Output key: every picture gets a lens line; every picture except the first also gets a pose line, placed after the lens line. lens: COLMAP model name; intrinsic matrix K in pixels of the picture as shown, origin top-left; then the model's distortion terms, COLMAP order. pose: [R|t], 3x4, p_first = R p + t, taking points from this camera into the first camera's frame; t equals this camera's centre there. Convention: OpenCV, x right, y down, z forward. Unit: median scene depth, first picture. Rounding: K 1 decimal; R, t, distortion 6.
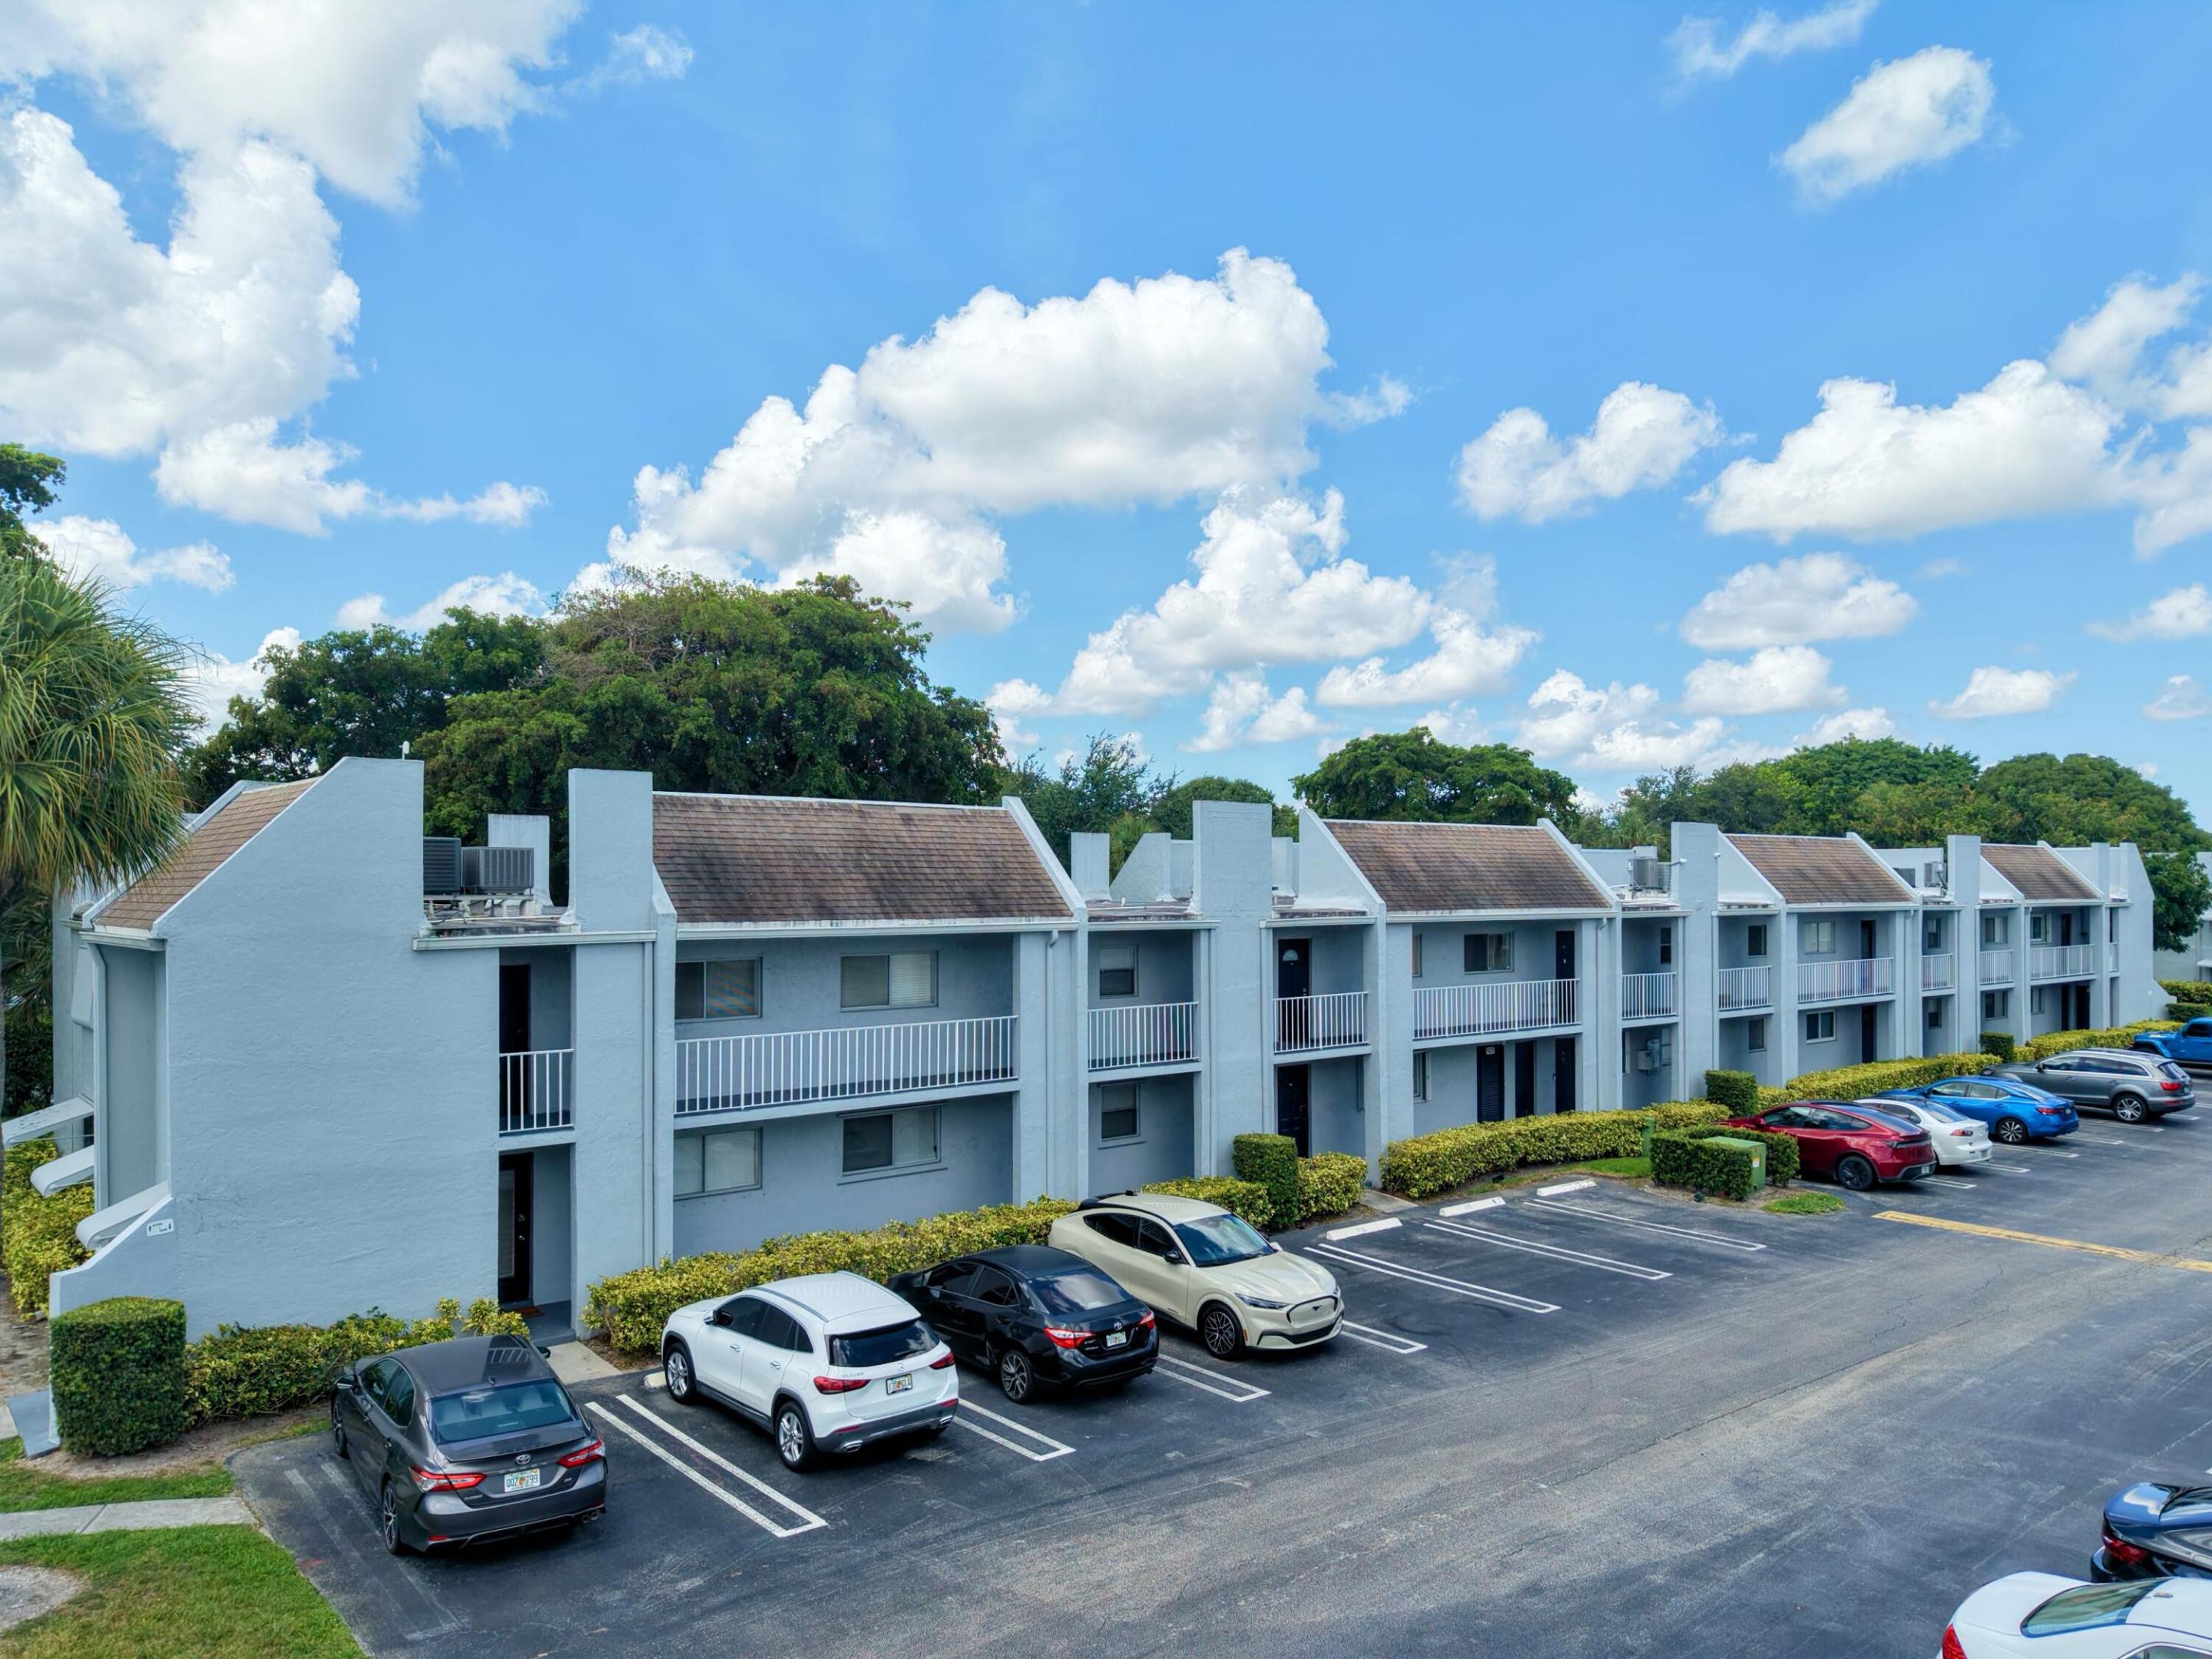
lens RADIAL K [[1511.8, 0, 1115.5], [0, 1511.8, 839.9], [0, 0, 1]] dist [0.059568, -0.047463]
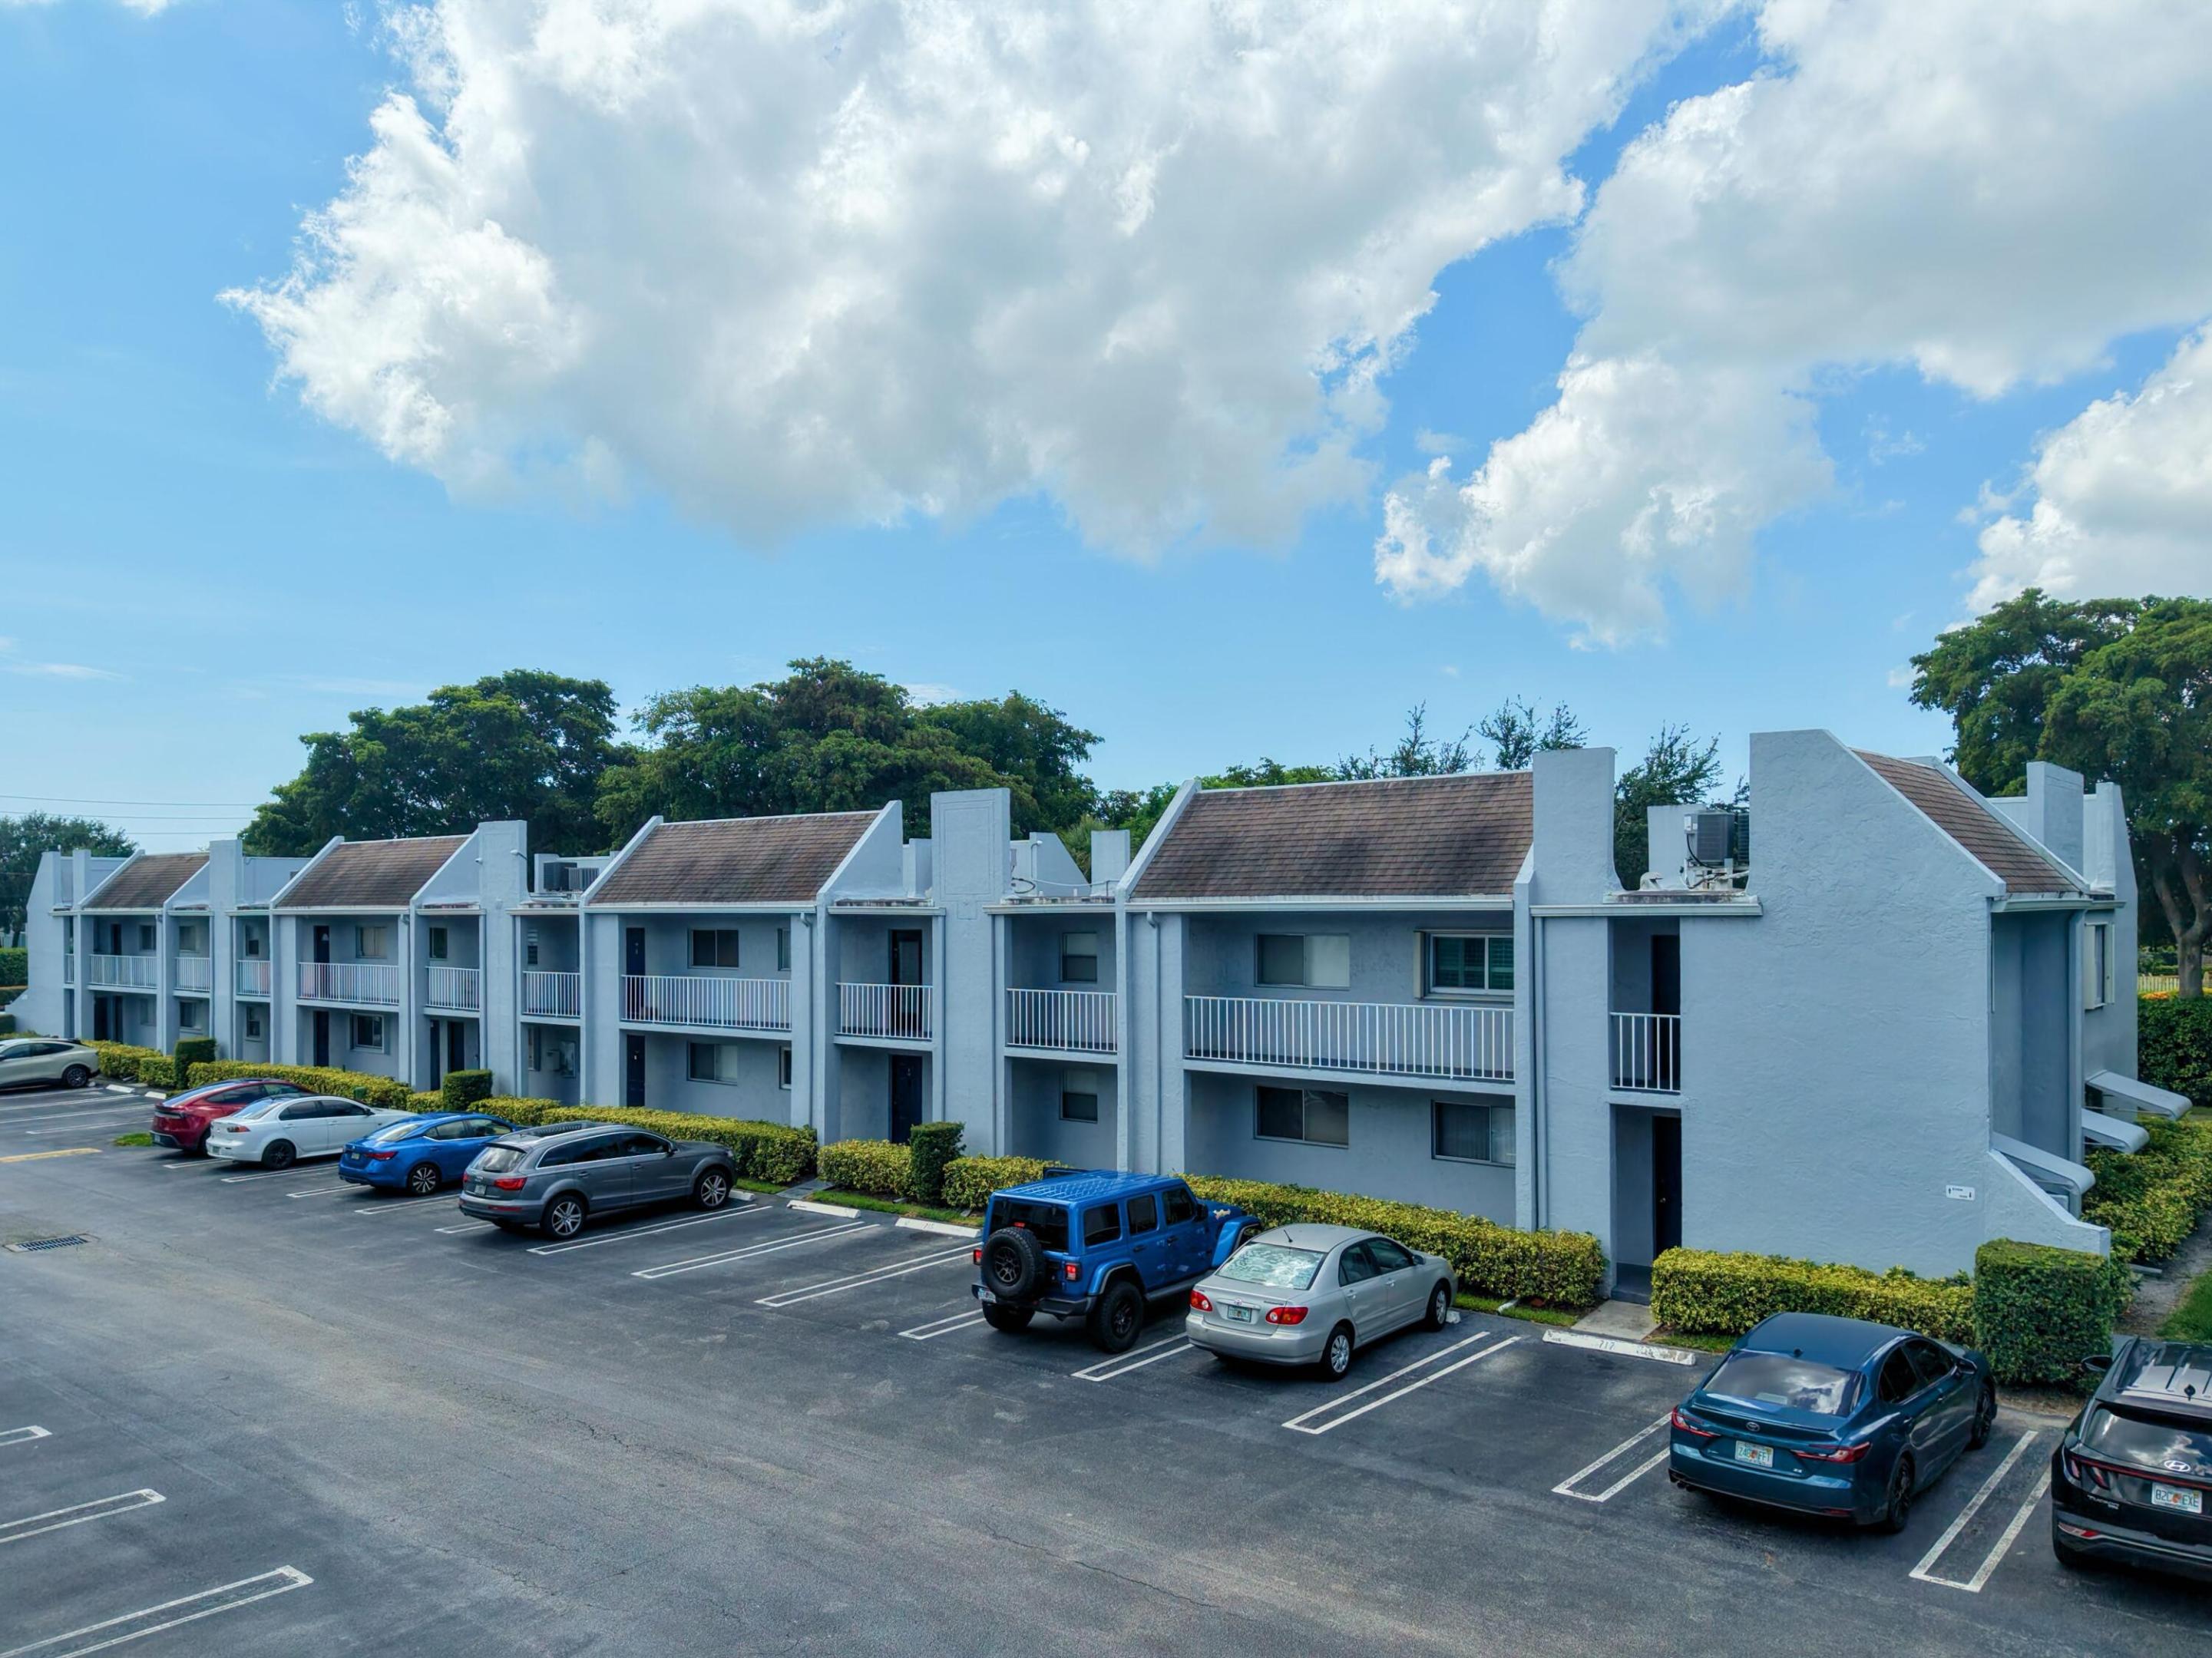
lens RADIAL K [[1511.6, 0, 1115.5], [0, 1511.6, 839.4], [0, 0, 1]] dist [0.059568, -0.047463]
pose [[0.249393, -0.021229, -0.968170, 1.126624], [0.050513, 0.998684, -0.008886, 0.024141], [0.967084, -0.046689, 0.250137, 0.898381]]
